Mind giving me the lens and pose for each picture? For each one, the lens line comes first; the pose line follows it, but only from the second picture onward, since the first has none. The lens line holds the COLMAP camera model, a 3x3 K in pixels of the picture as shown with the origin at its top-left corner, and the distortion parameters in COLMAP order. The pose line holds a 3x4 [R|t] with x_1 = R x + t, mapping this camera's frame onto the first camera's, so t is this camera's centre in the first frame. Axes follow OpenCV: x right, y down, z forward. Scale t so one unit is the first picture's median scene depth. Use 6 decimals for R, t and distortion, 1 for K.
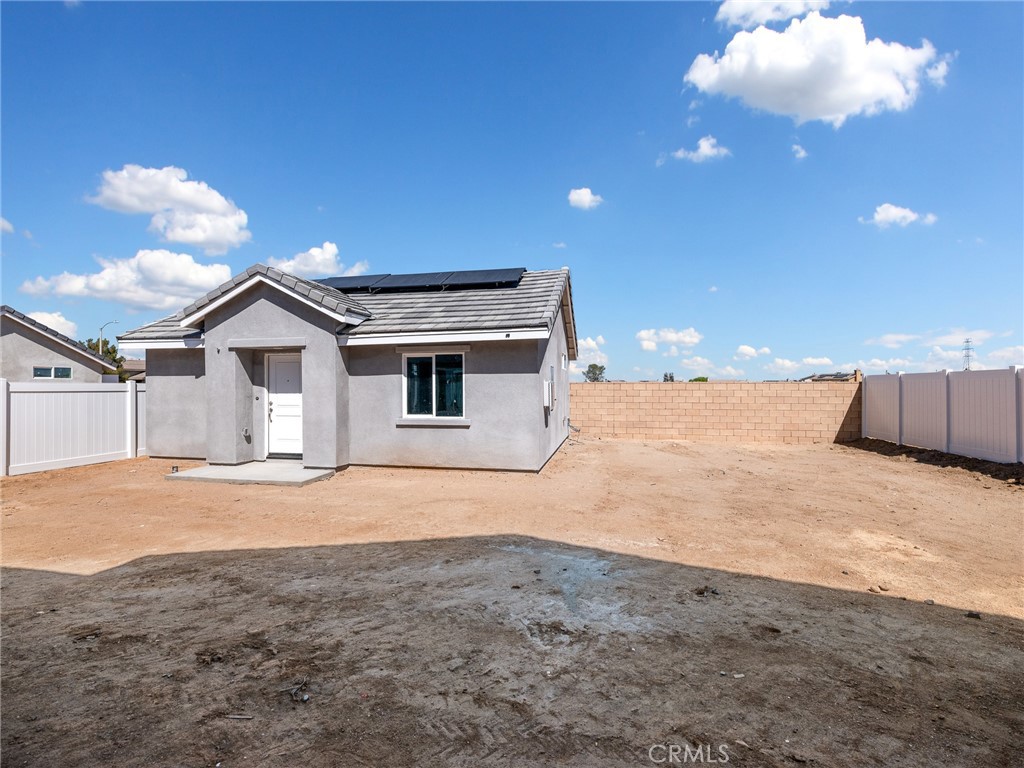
lens RADIAL K [[470.5, 0, 512.0], [0, 470.5, 384.0], [0, 0, 1]] dist [-0.000009, -0.000096]
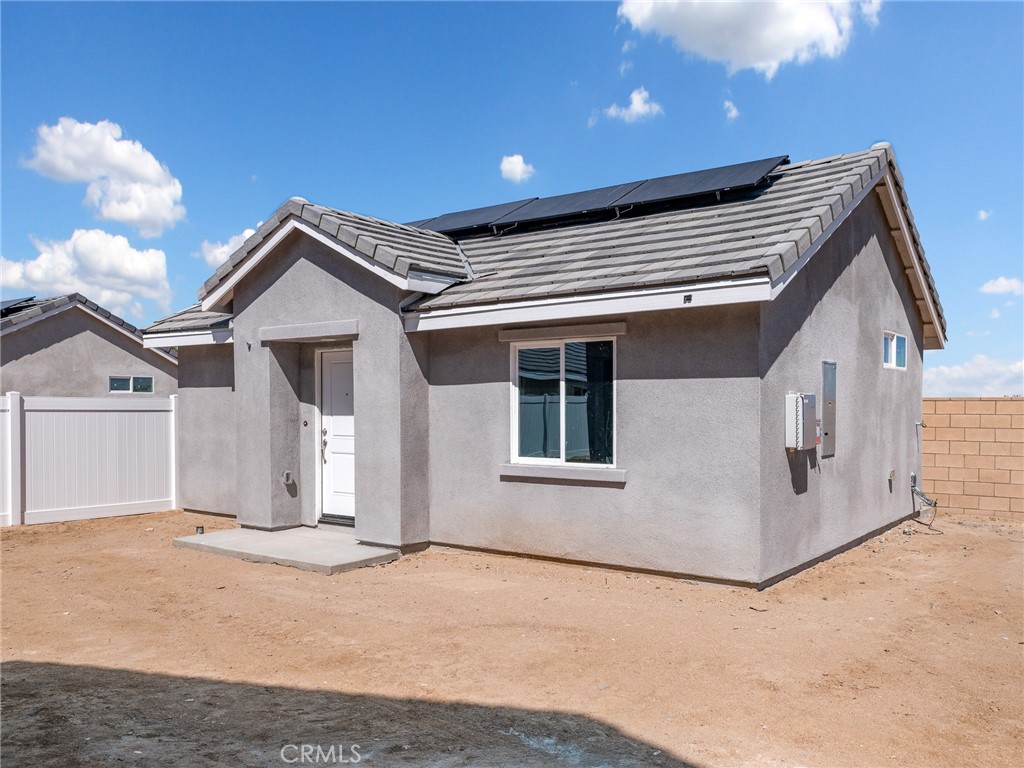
lens RADIAL K [[859.7, 0, 512.1], [0, 859.7, 421.8], [0, 0, 1]] dist [0.003058, -0.002152]
pose [[0.905291, 0.011380, -0.424640, 0.184824], [-0.001684, 0.999729, 0.023202, 0.002458], [0.424789, -0.020290, 0.905065, 0.114807]]
